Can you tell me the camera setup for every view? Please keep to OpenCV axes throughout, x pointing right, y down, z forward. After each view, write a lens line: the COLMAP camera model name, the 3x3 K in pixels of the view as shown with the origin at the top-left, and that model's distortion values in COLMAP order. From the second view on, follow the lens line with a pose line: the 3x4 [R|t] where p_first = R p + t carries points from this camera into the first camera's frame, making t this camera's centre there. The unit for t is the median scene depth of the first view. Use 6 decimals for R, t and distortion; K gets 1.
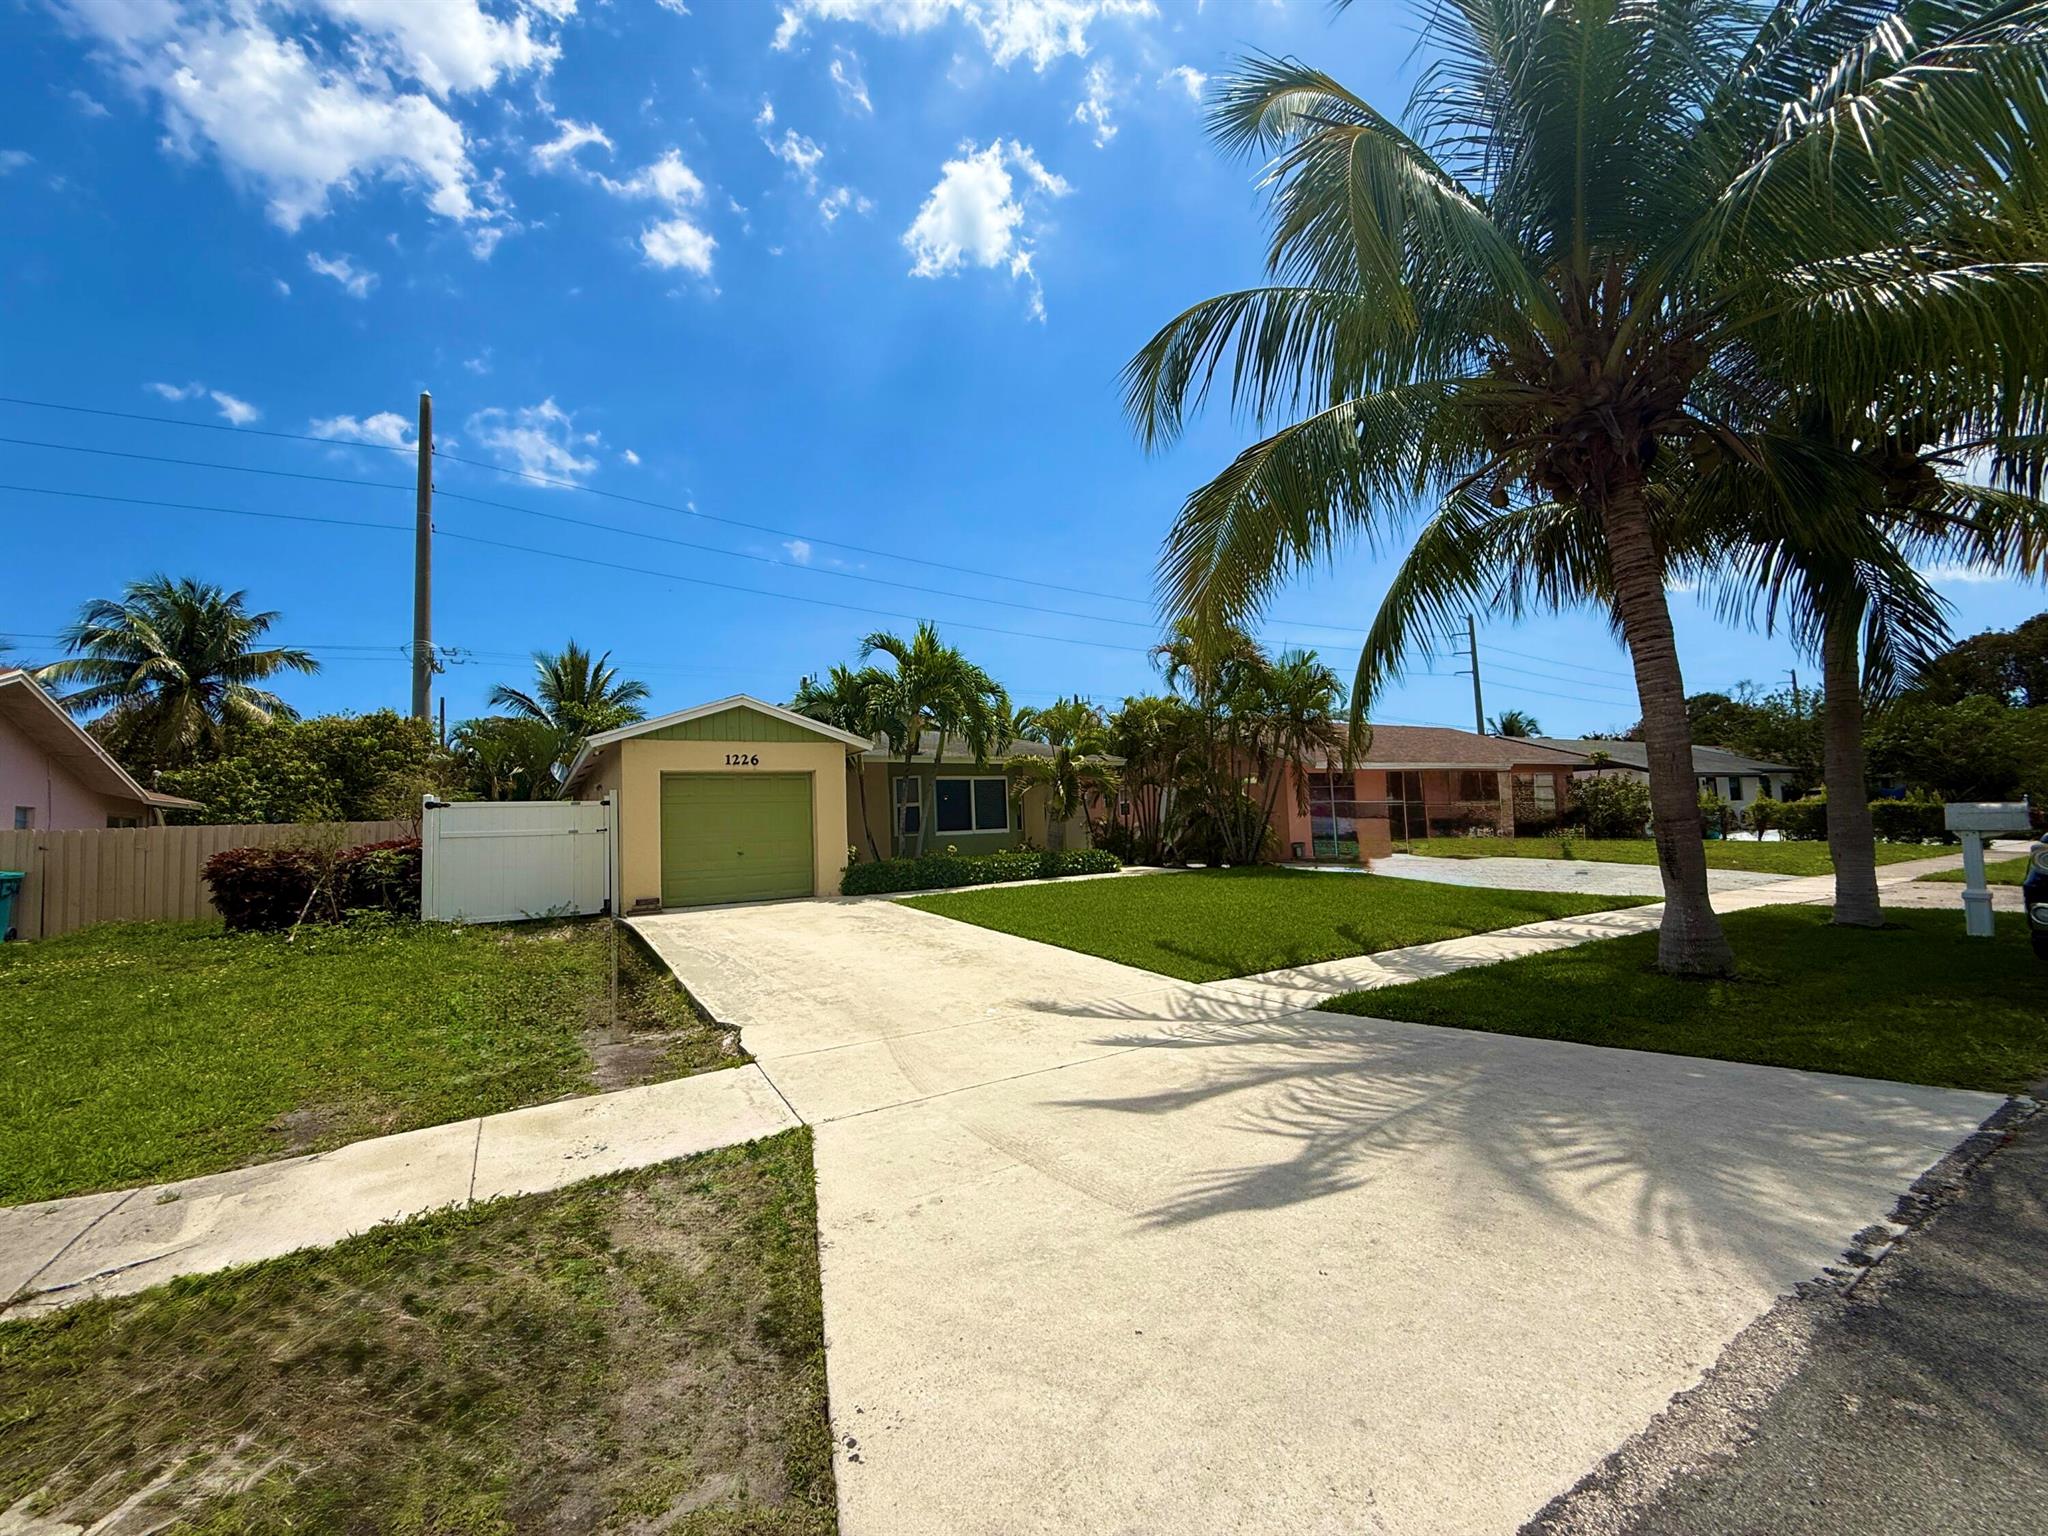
lens RADIAL K [[818.0, 0, 1018.6], [0, 818.0, 770.5], [0, 0, 1]] dist [0.001160, 0.000000]
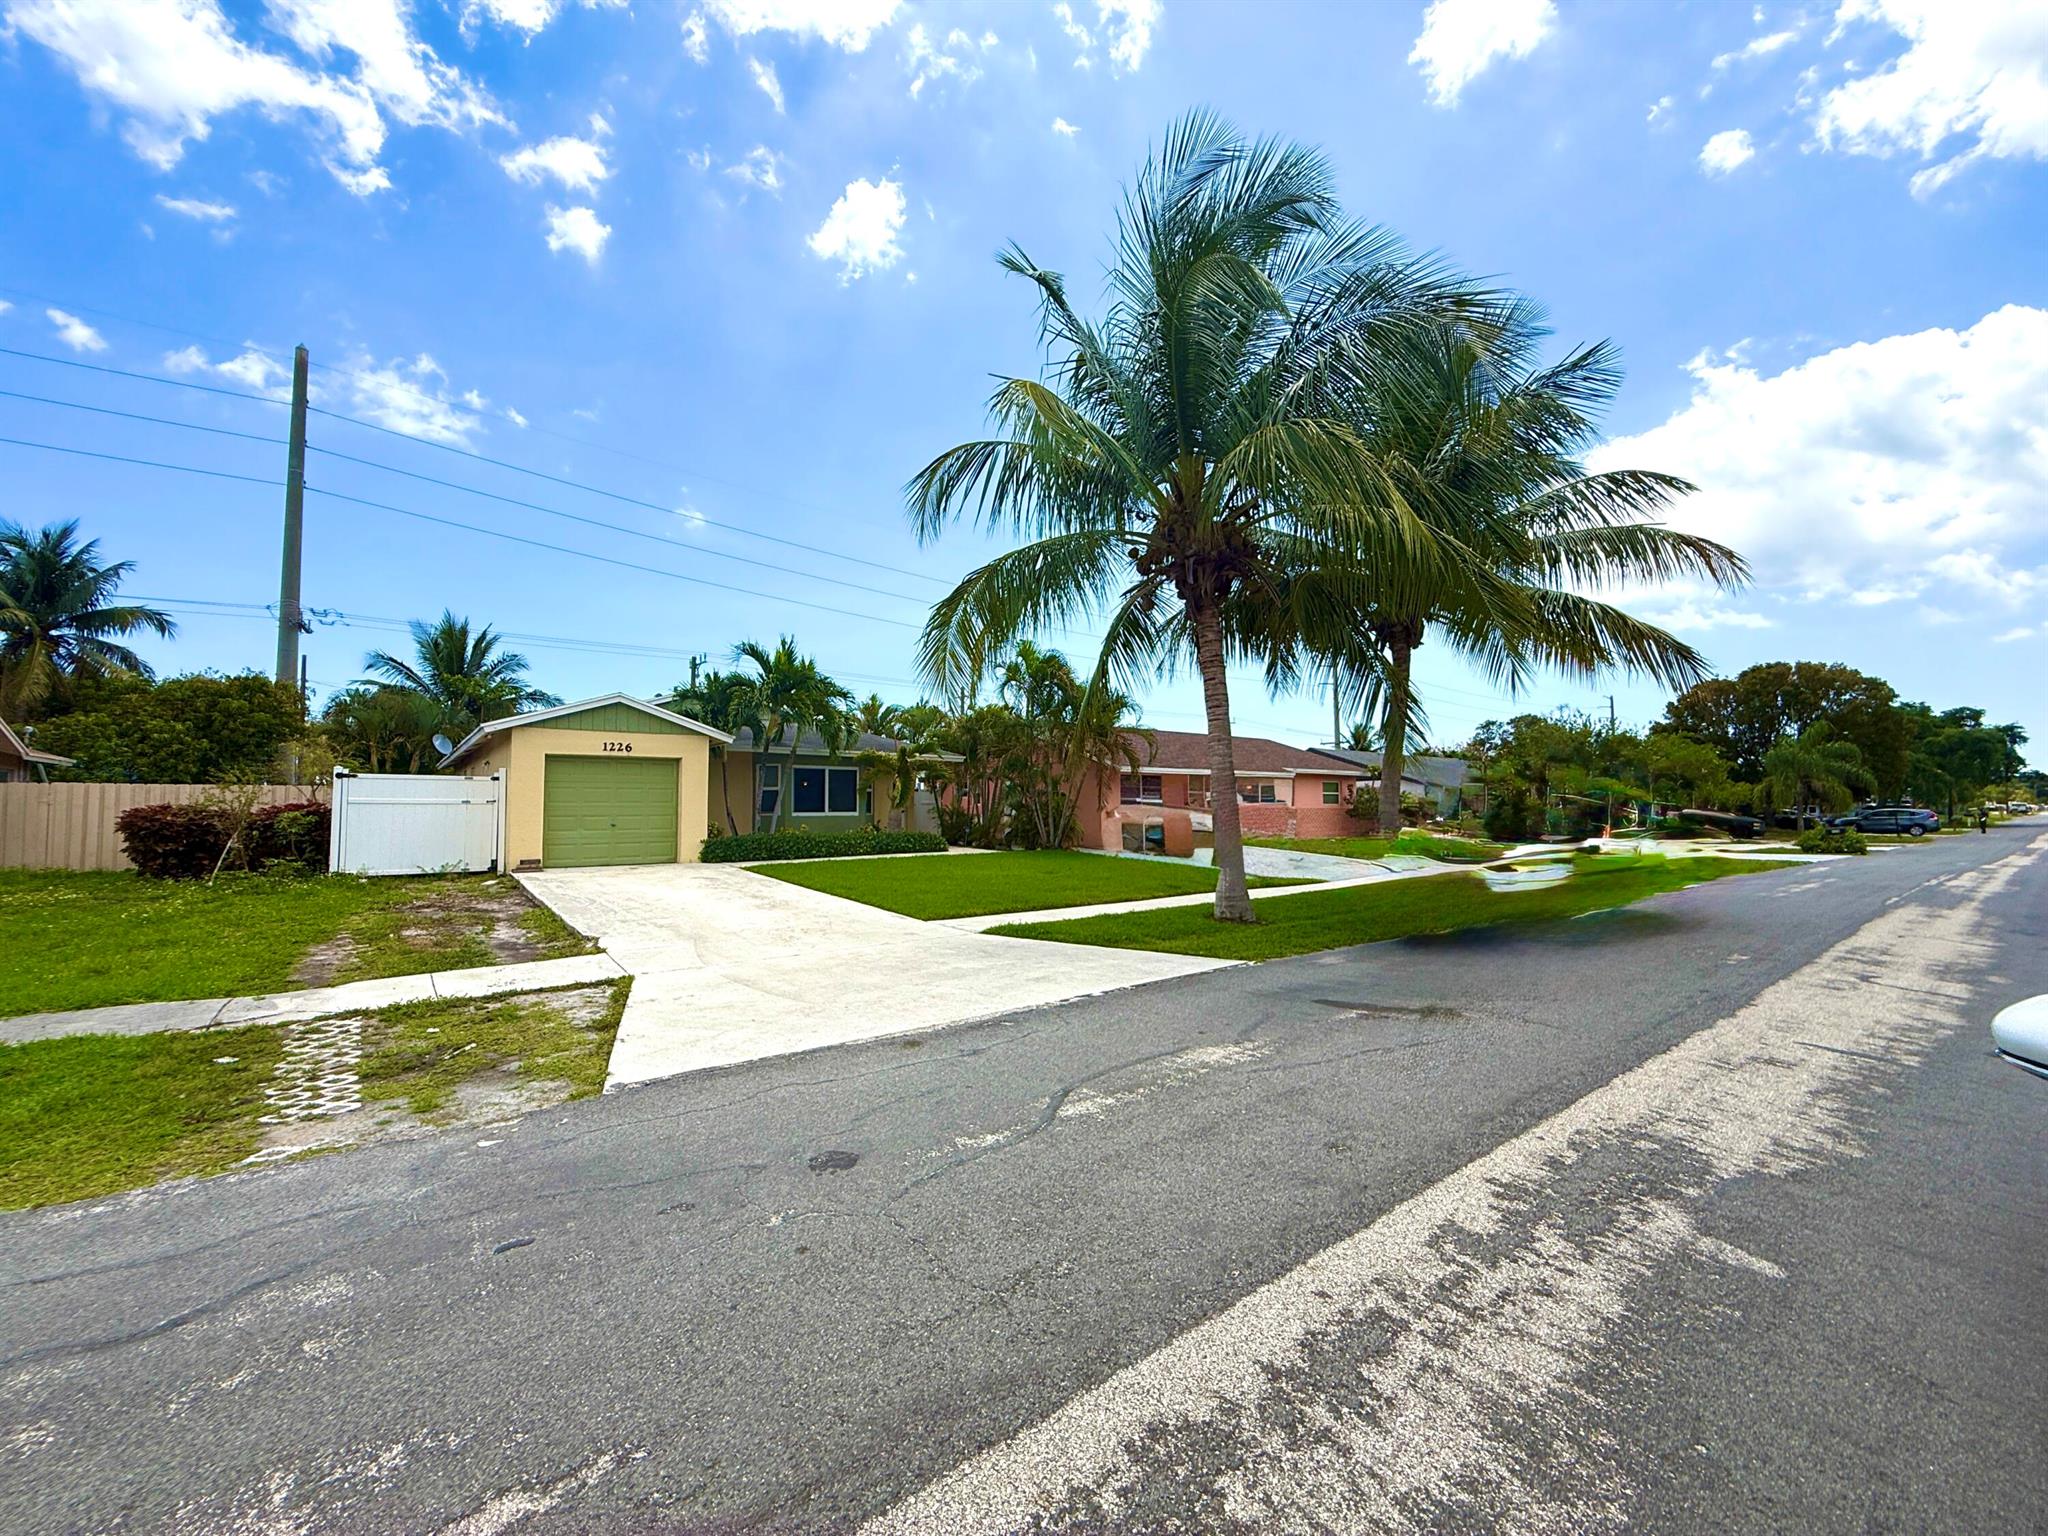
lens RADIAL K [[818.8, 0, 1017.7], [0, 818.8, 771.9], [0, 0, 1]] dist [0.000519, -0.000014]
pose [[0.992395, 0.041530, 0.115881, 0.102840], [-0.043812, 0.998892, 0.017210, -0.022172], [-0.115037, -0.022156, 0.993114, -0.251079]]
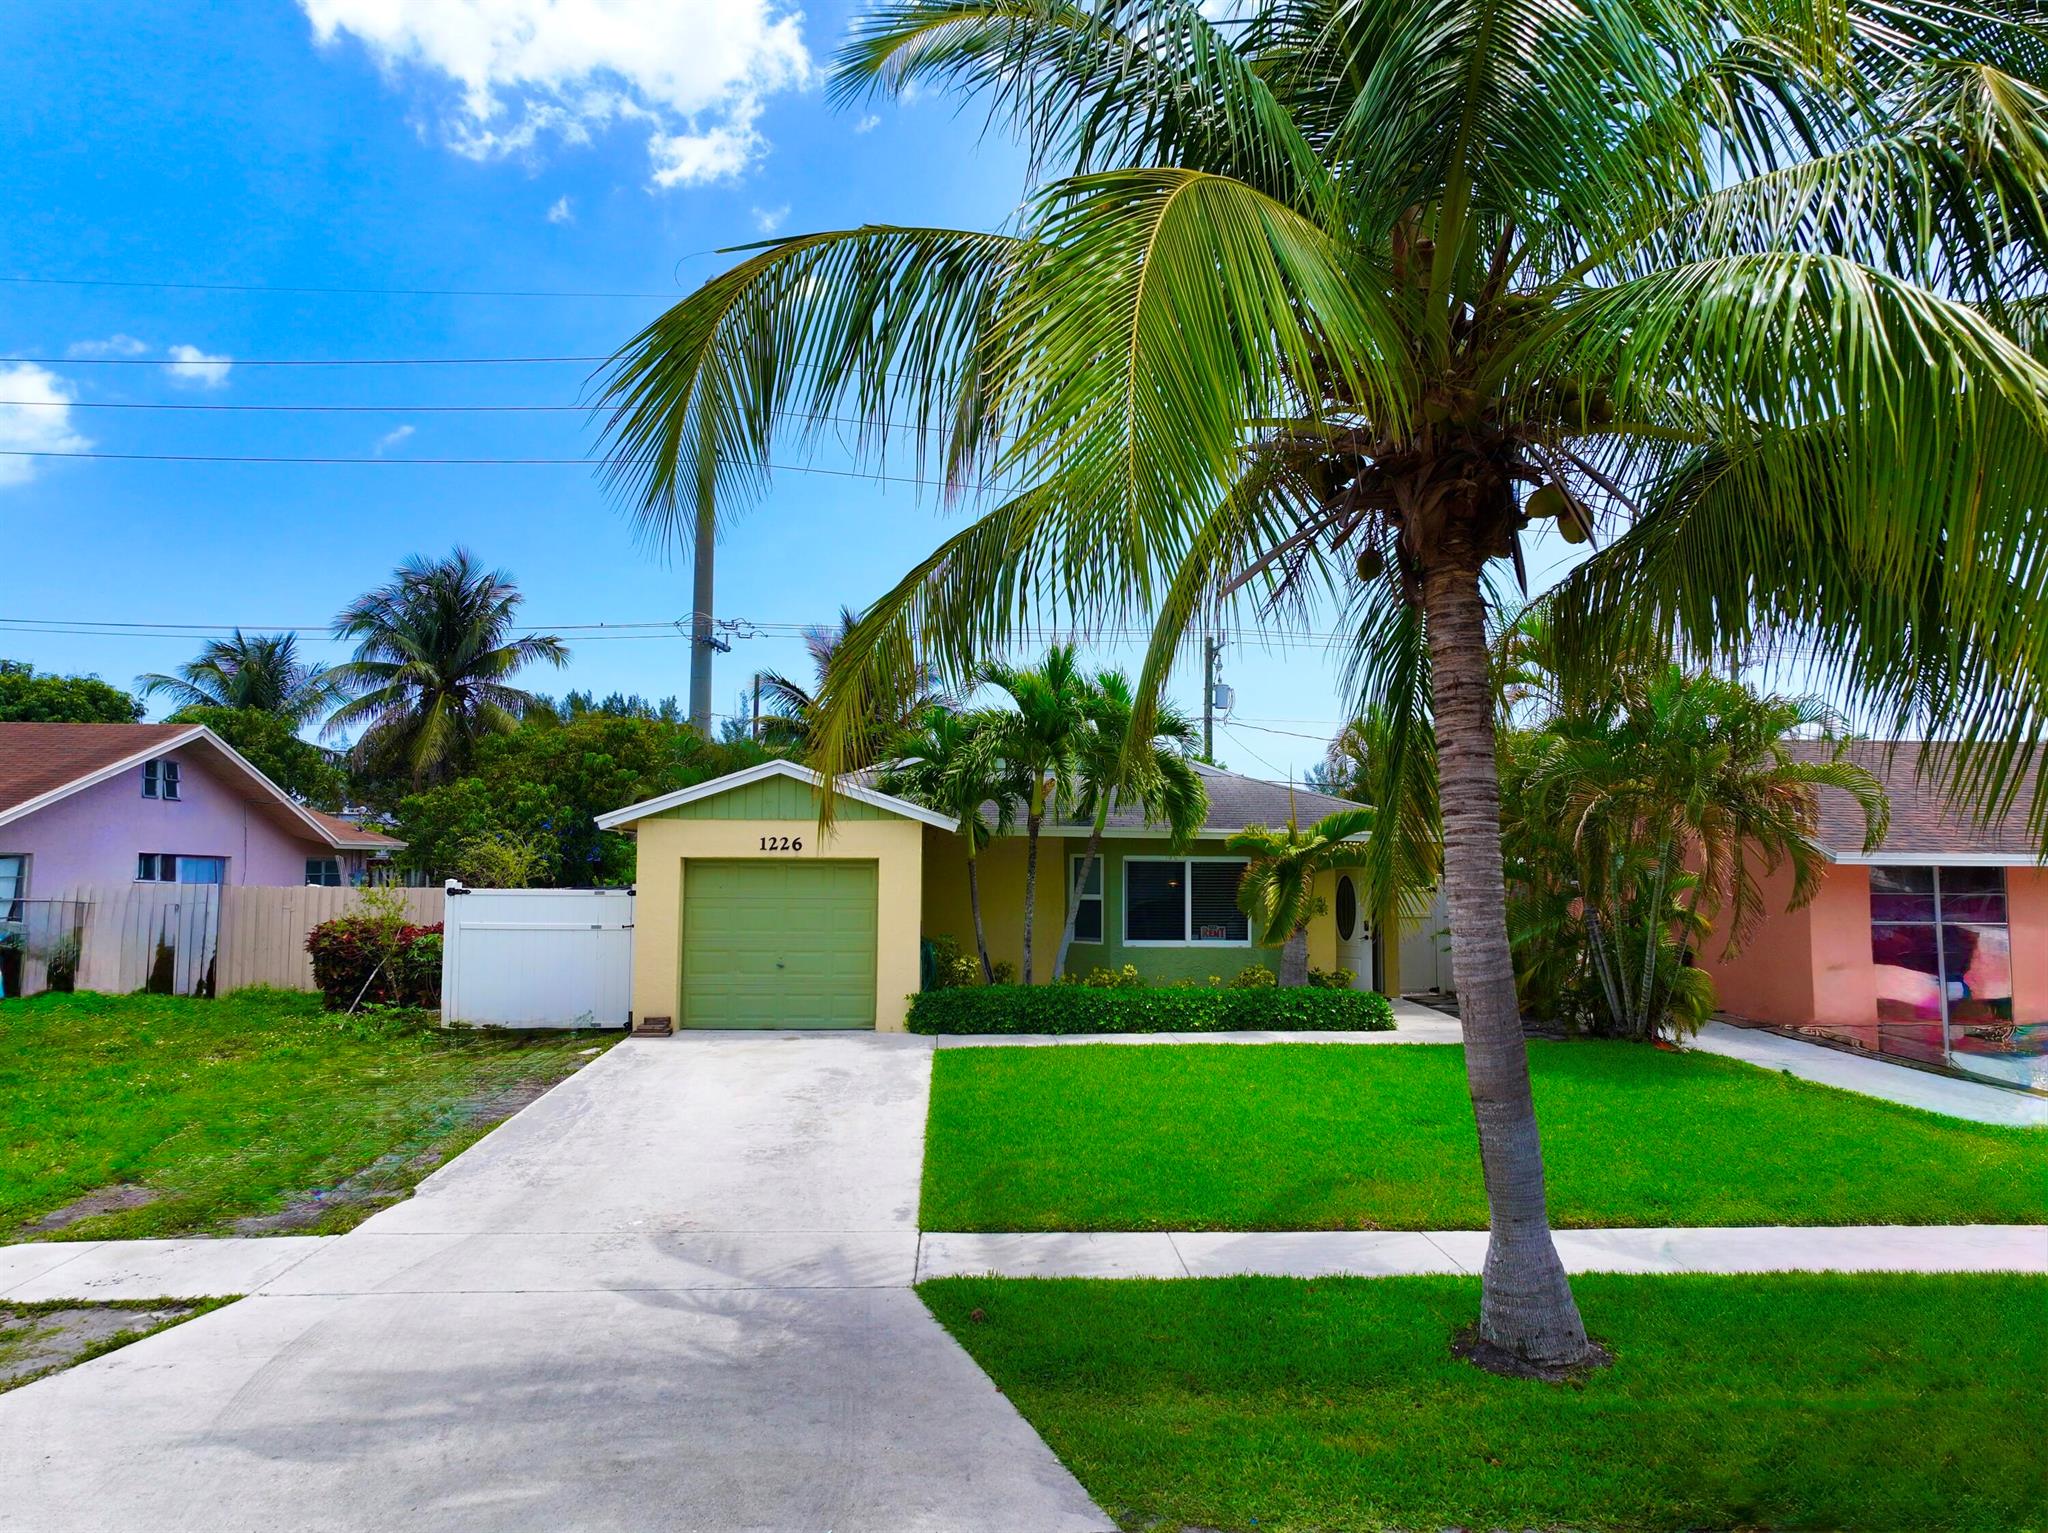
lens RADIAL K [[1437.8, 0, 1028.9], [0, 1437.8, 763.6], [0, 0, 1]] dist [-0.001302, 0.009060]
pose [[0.883136, 0.013104, -0.468934, 0.478444], [-0.010655, 0.999912, 0.007876, -0.097266], [0.468996, -0.001959, 0.883198, -0.073883]]
